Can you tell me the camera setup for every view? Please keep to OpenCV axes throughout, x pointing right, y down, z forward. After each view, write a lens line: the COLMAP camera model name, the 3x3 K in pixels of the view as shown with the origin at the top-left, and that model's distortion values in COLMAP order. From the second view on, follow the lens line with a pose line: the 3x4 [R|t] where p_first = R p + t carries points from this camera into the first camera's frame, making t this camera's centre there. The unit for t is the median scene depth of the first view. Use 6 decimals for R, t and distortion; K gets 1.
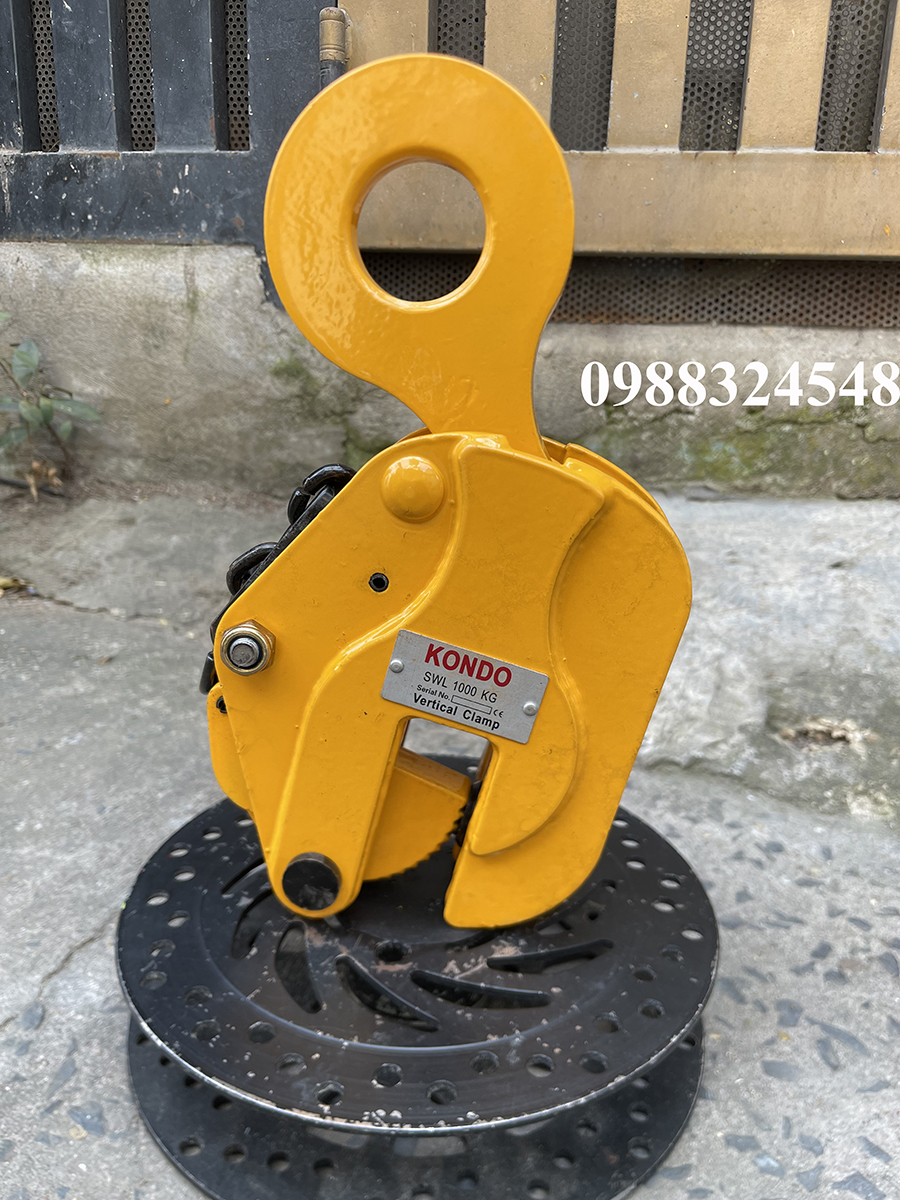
lens RADIAL K [[914.7, 0, 454.4], [0, 914.7, 595.3], [0, 0, 1]] dist [0.027855, -0.066342]
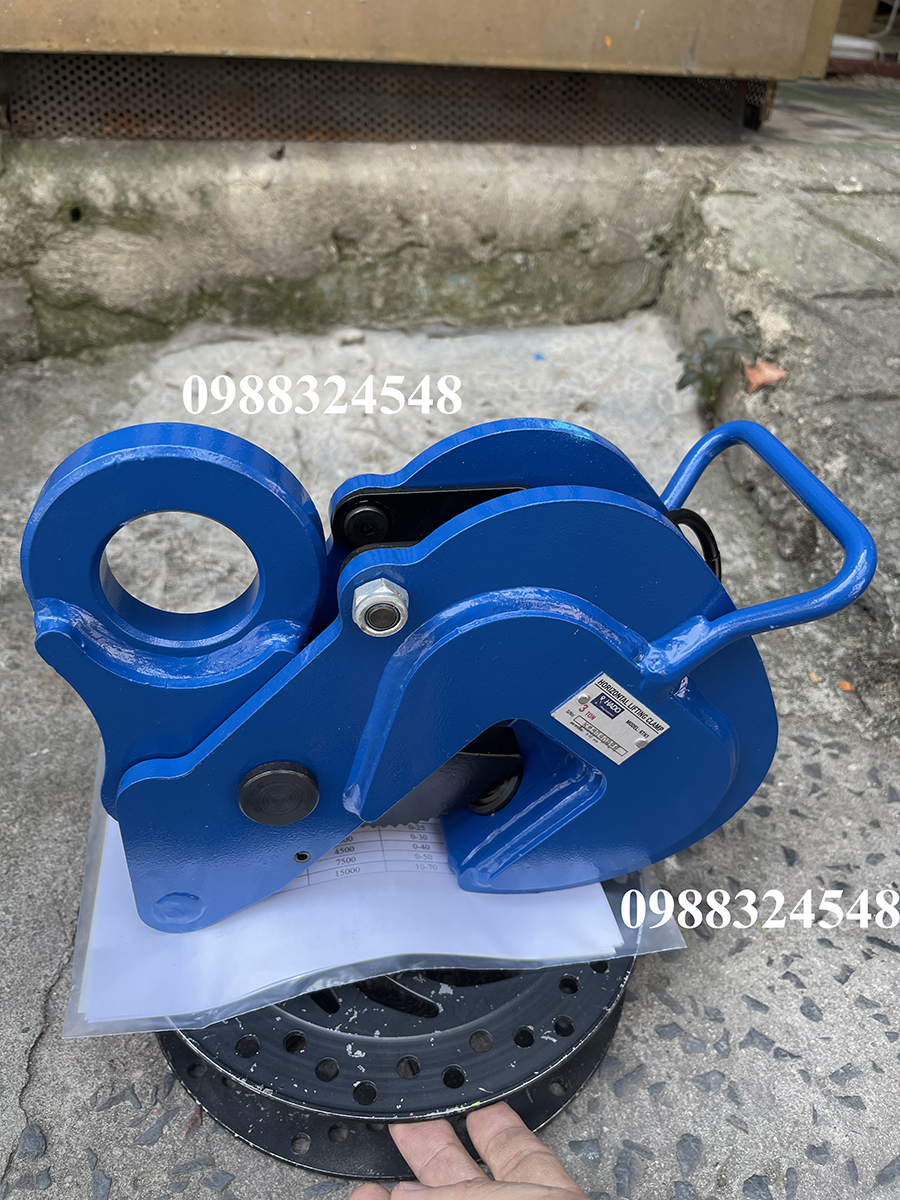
lens RADIAL K [[914.7, 0, 449.7], [0, 914.7, 602.9], [0, 0, 1]] dist [0.027855, -0.066342]
pose [[0.922702, -0.201845, 0.328450, -0.104894], [0.087137, 0.939126, 0.332340, -0.163306], [-0.375537, -0.278030, 0.884122, 0.046189]]
